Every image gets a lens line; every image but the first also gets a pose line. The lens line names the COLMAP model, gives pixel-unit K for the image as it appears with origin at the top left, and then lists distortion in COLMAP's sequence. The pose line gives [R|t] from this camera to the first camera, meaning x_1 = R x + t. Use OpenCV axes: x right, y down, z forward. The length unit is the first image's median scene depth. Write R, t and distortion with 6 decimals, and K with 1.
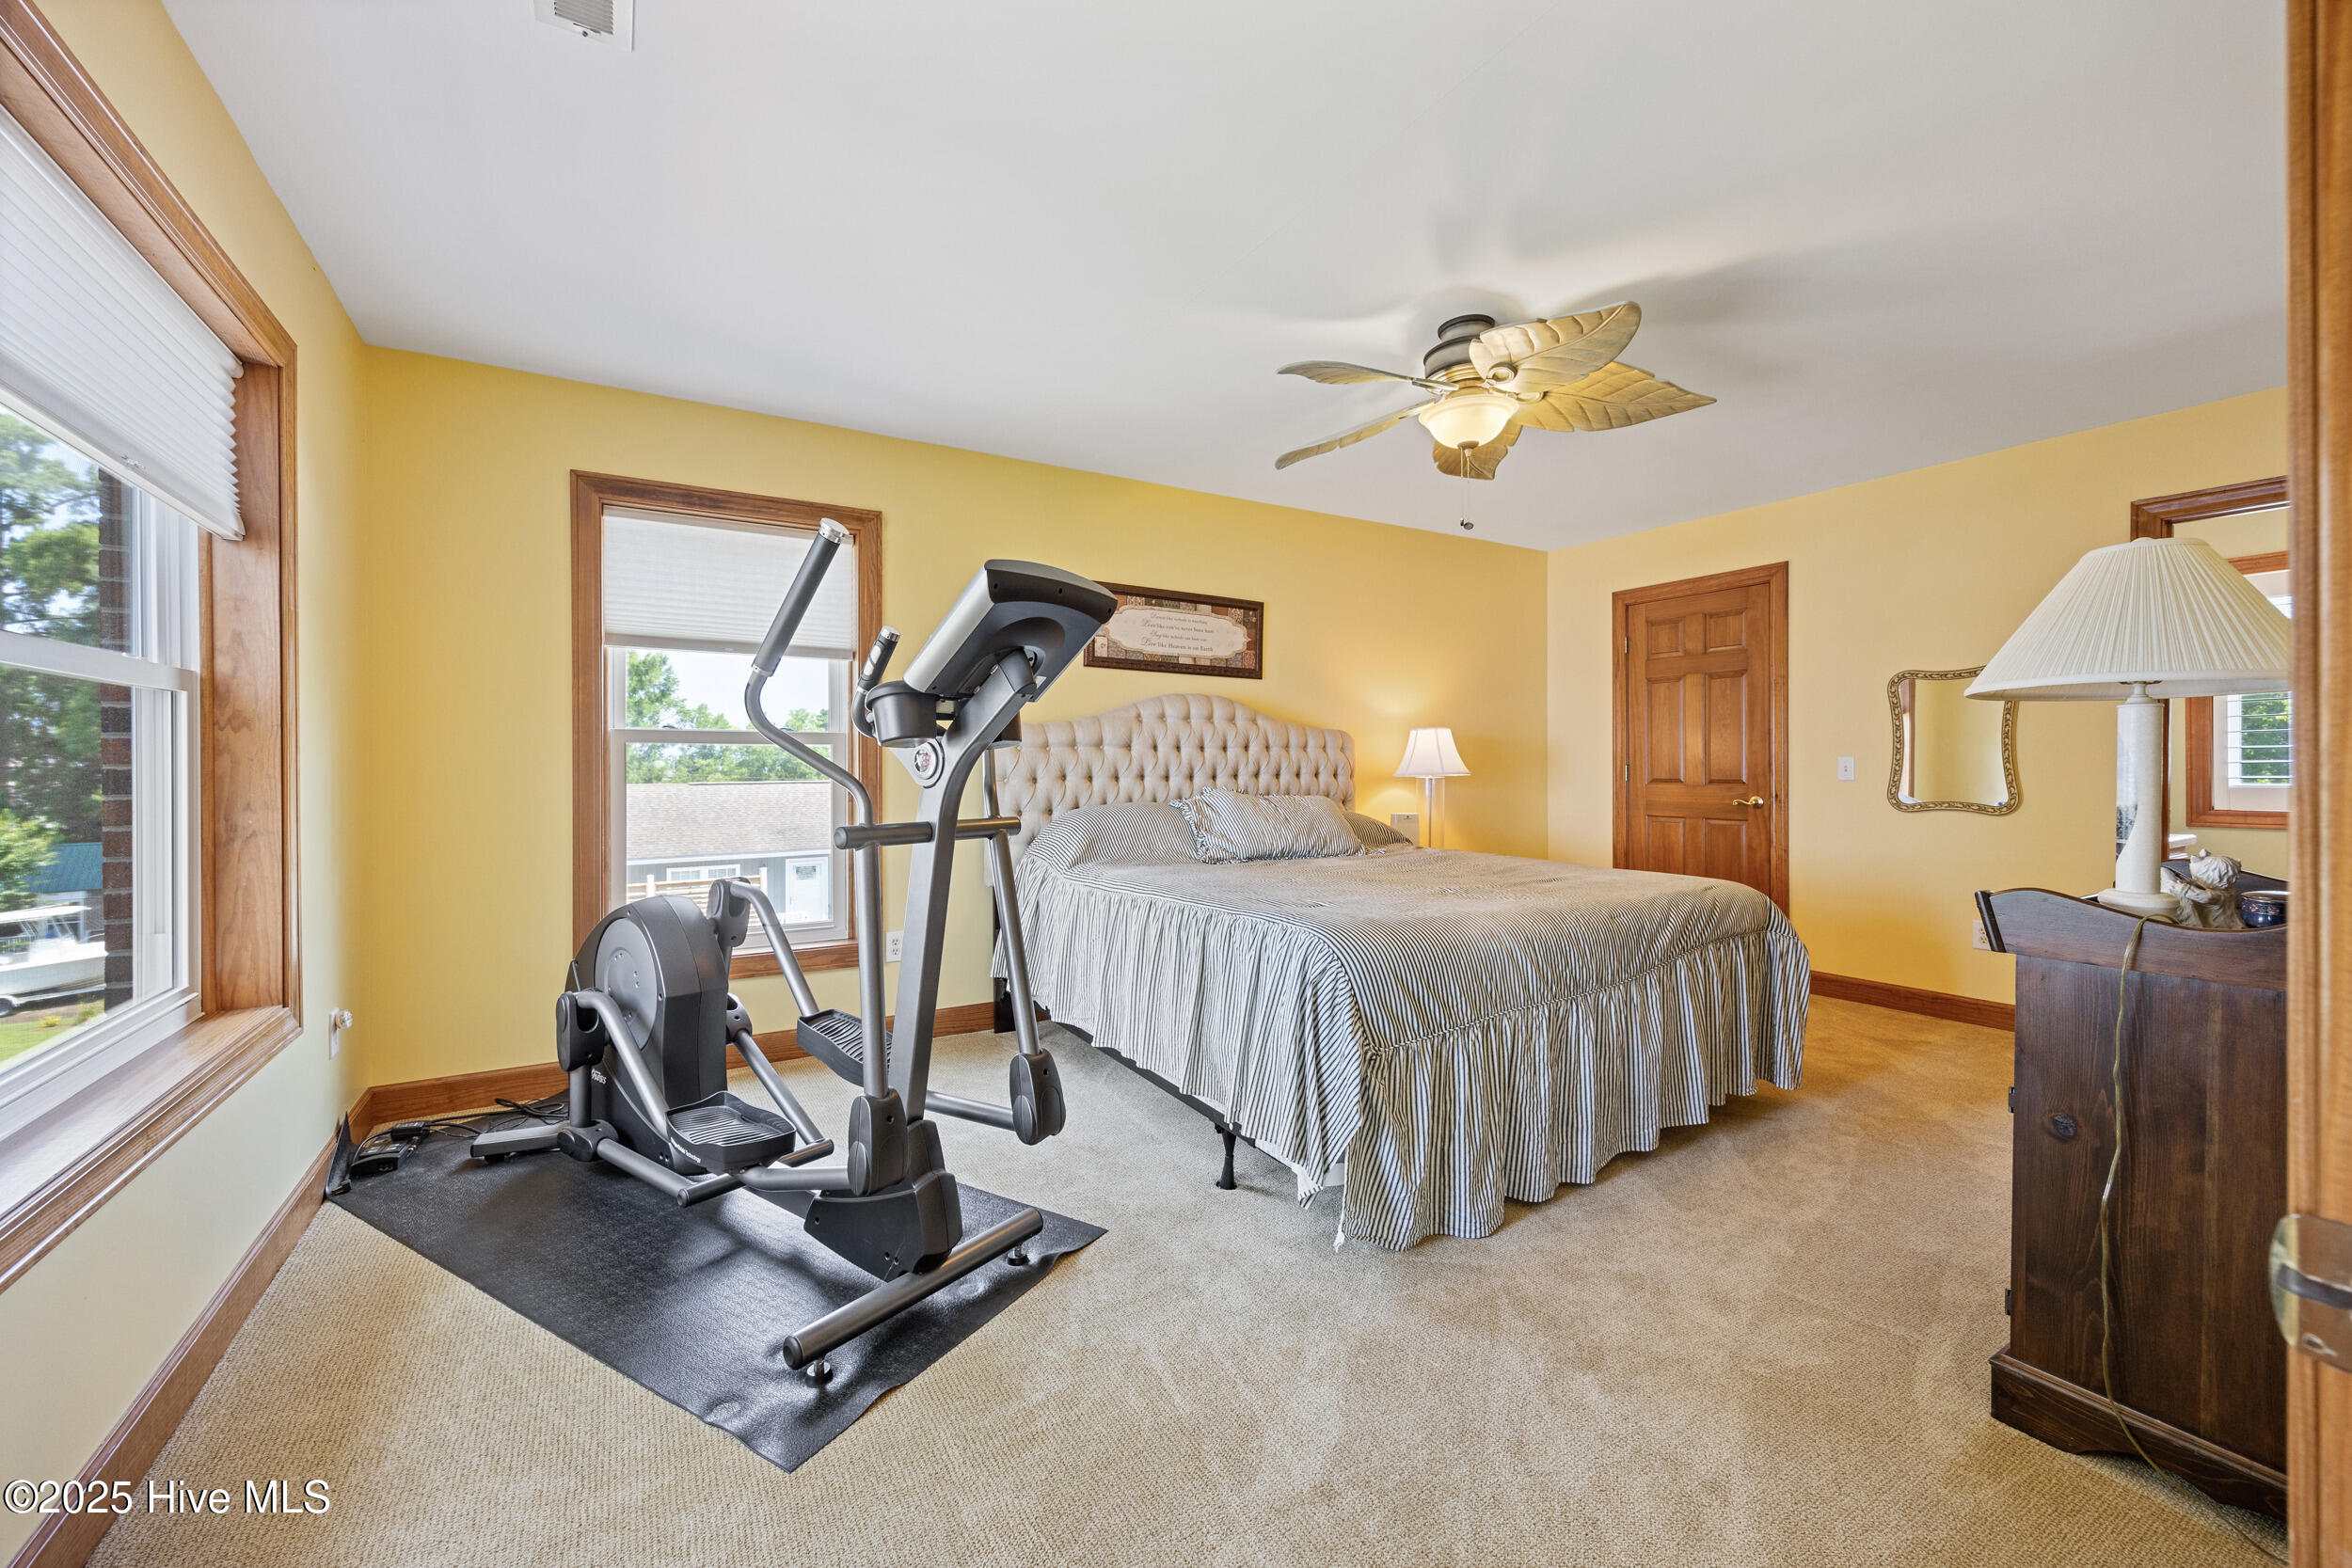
lens RADIAL K [[940.5, 0, 1186.2], [0, 940.5, 784.4], [0, 0, 1]] dist [0.007764, -0.000287]
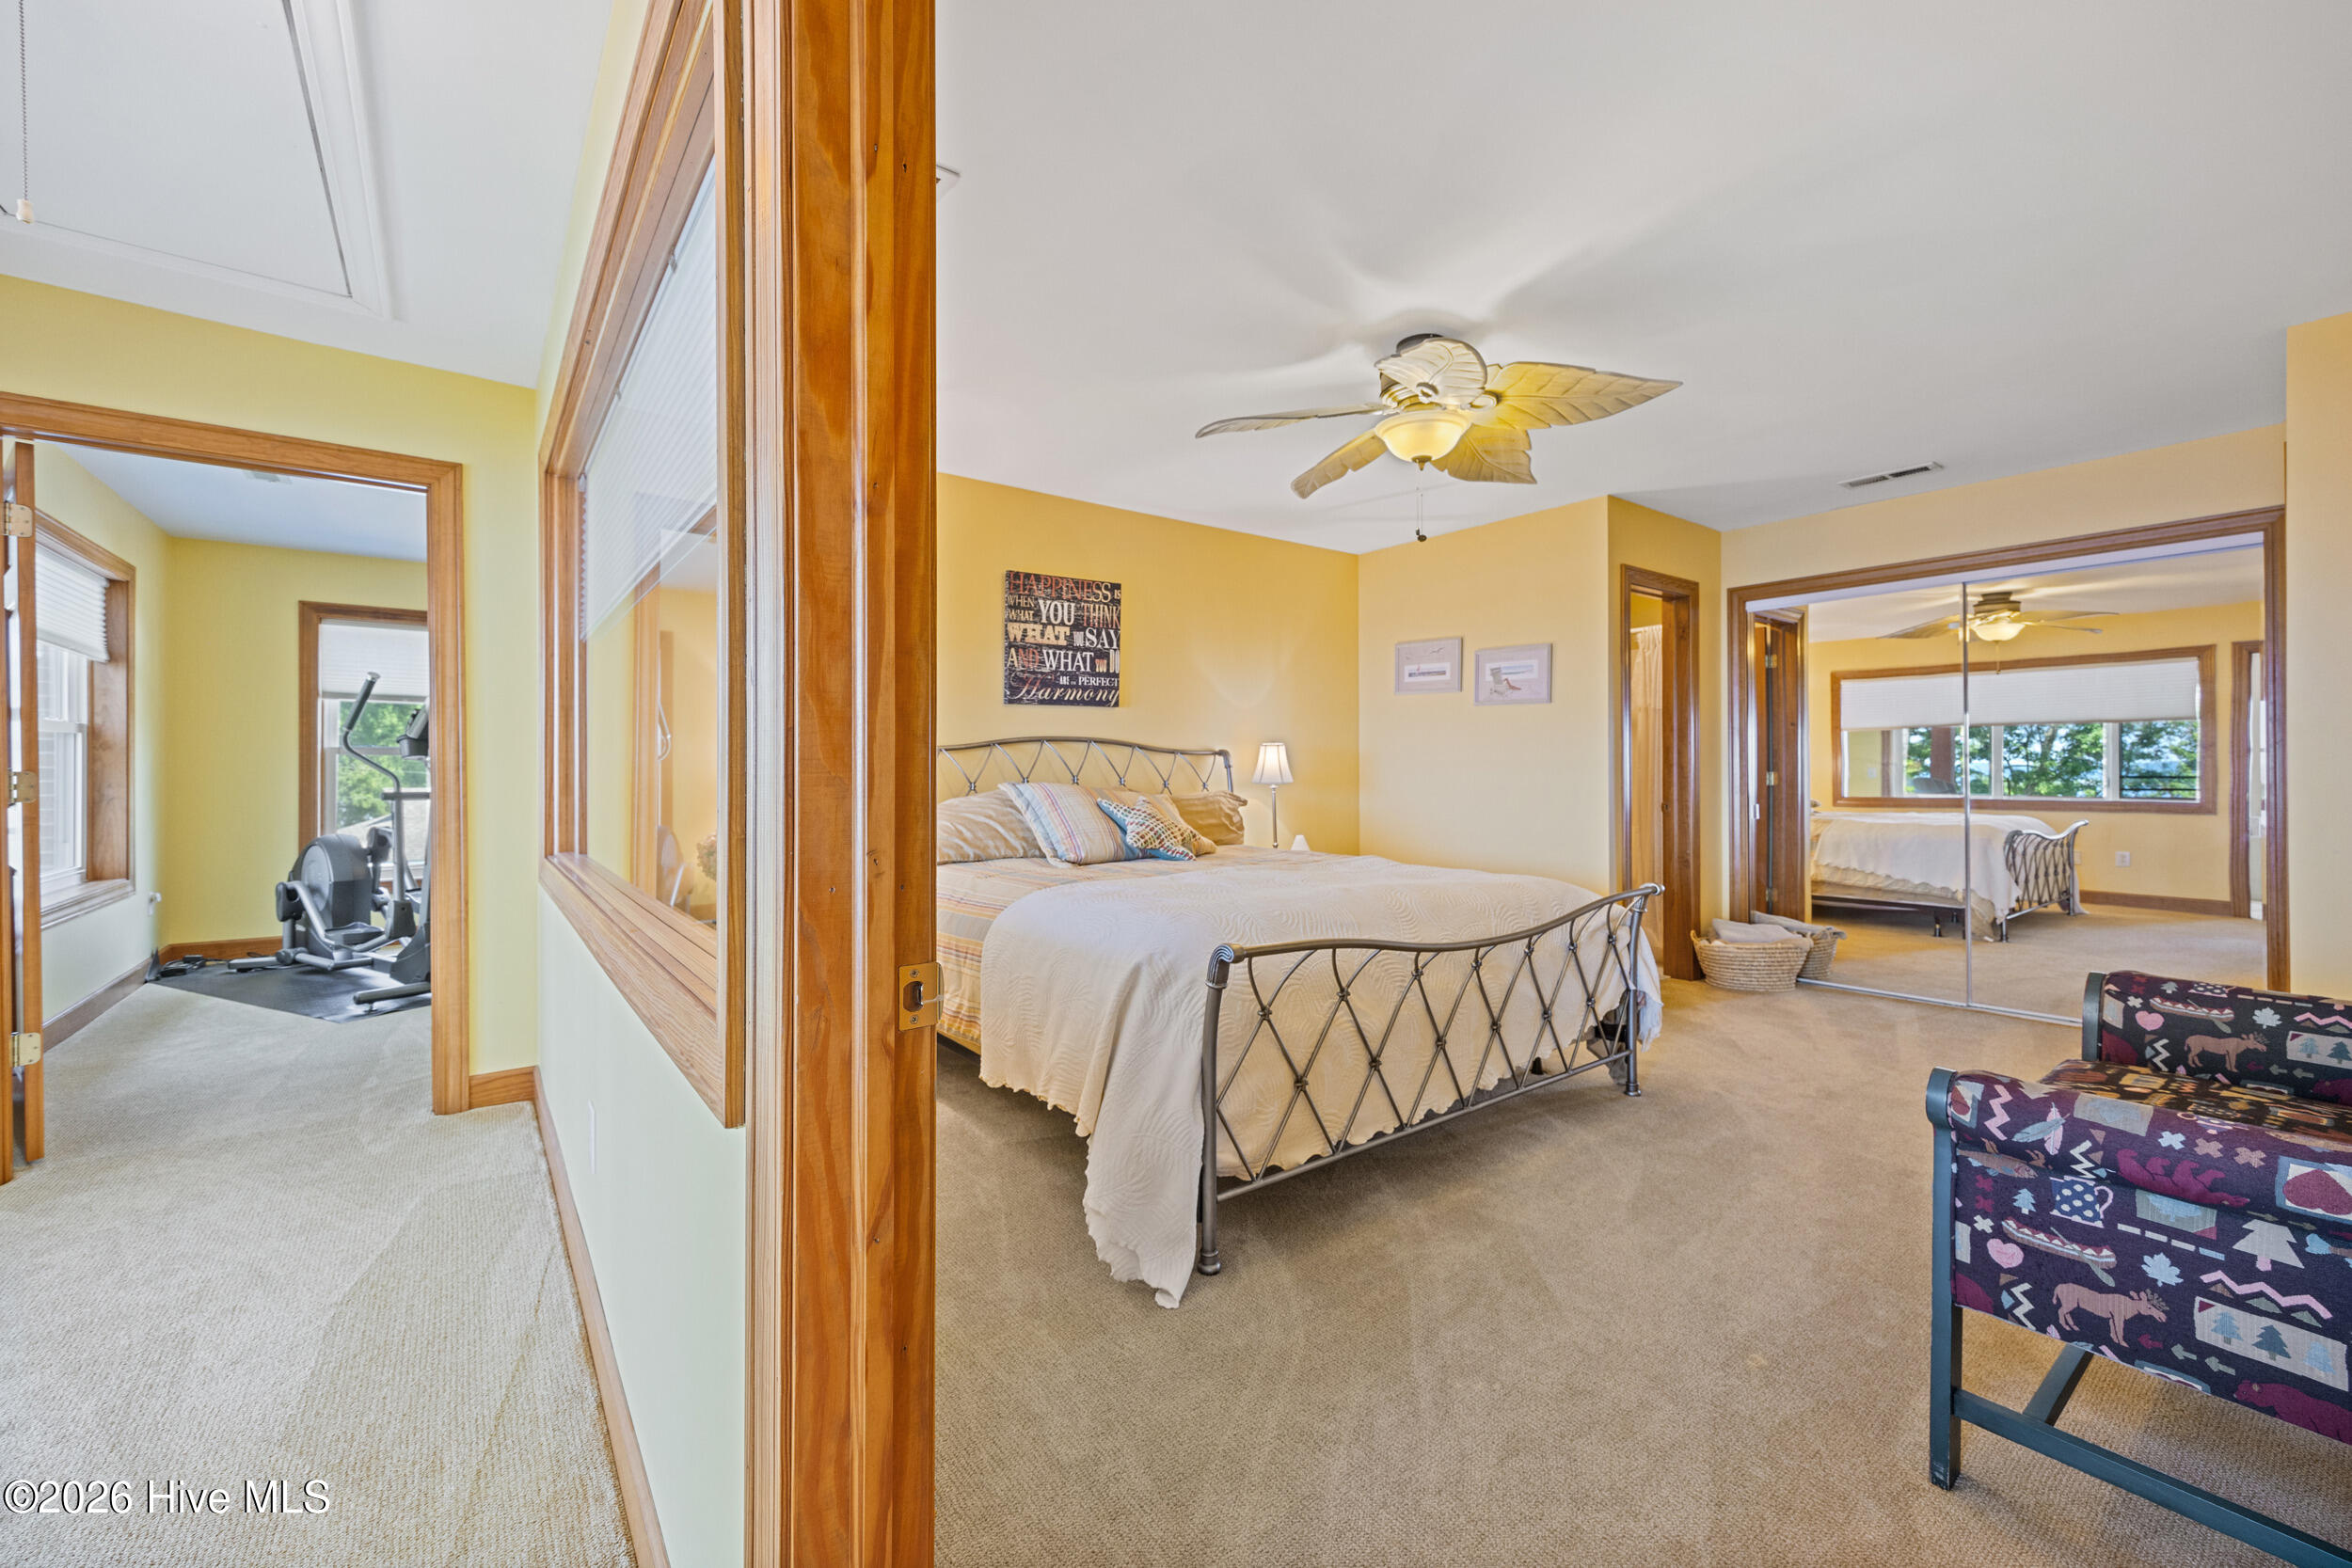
lens RADIAL K [[940.5, 0, 1174.9], [0, 940.5, 799.0], [0, 0, 1]] dist [0.007764, -0.000287]
pose [[0.994110, 0.011949, 0.107711, 1.046325], [-0.012531, 0.999910, 0.004730, 0.011589], [-0.107645, -0.006052, 0.994171, -1.241969]]
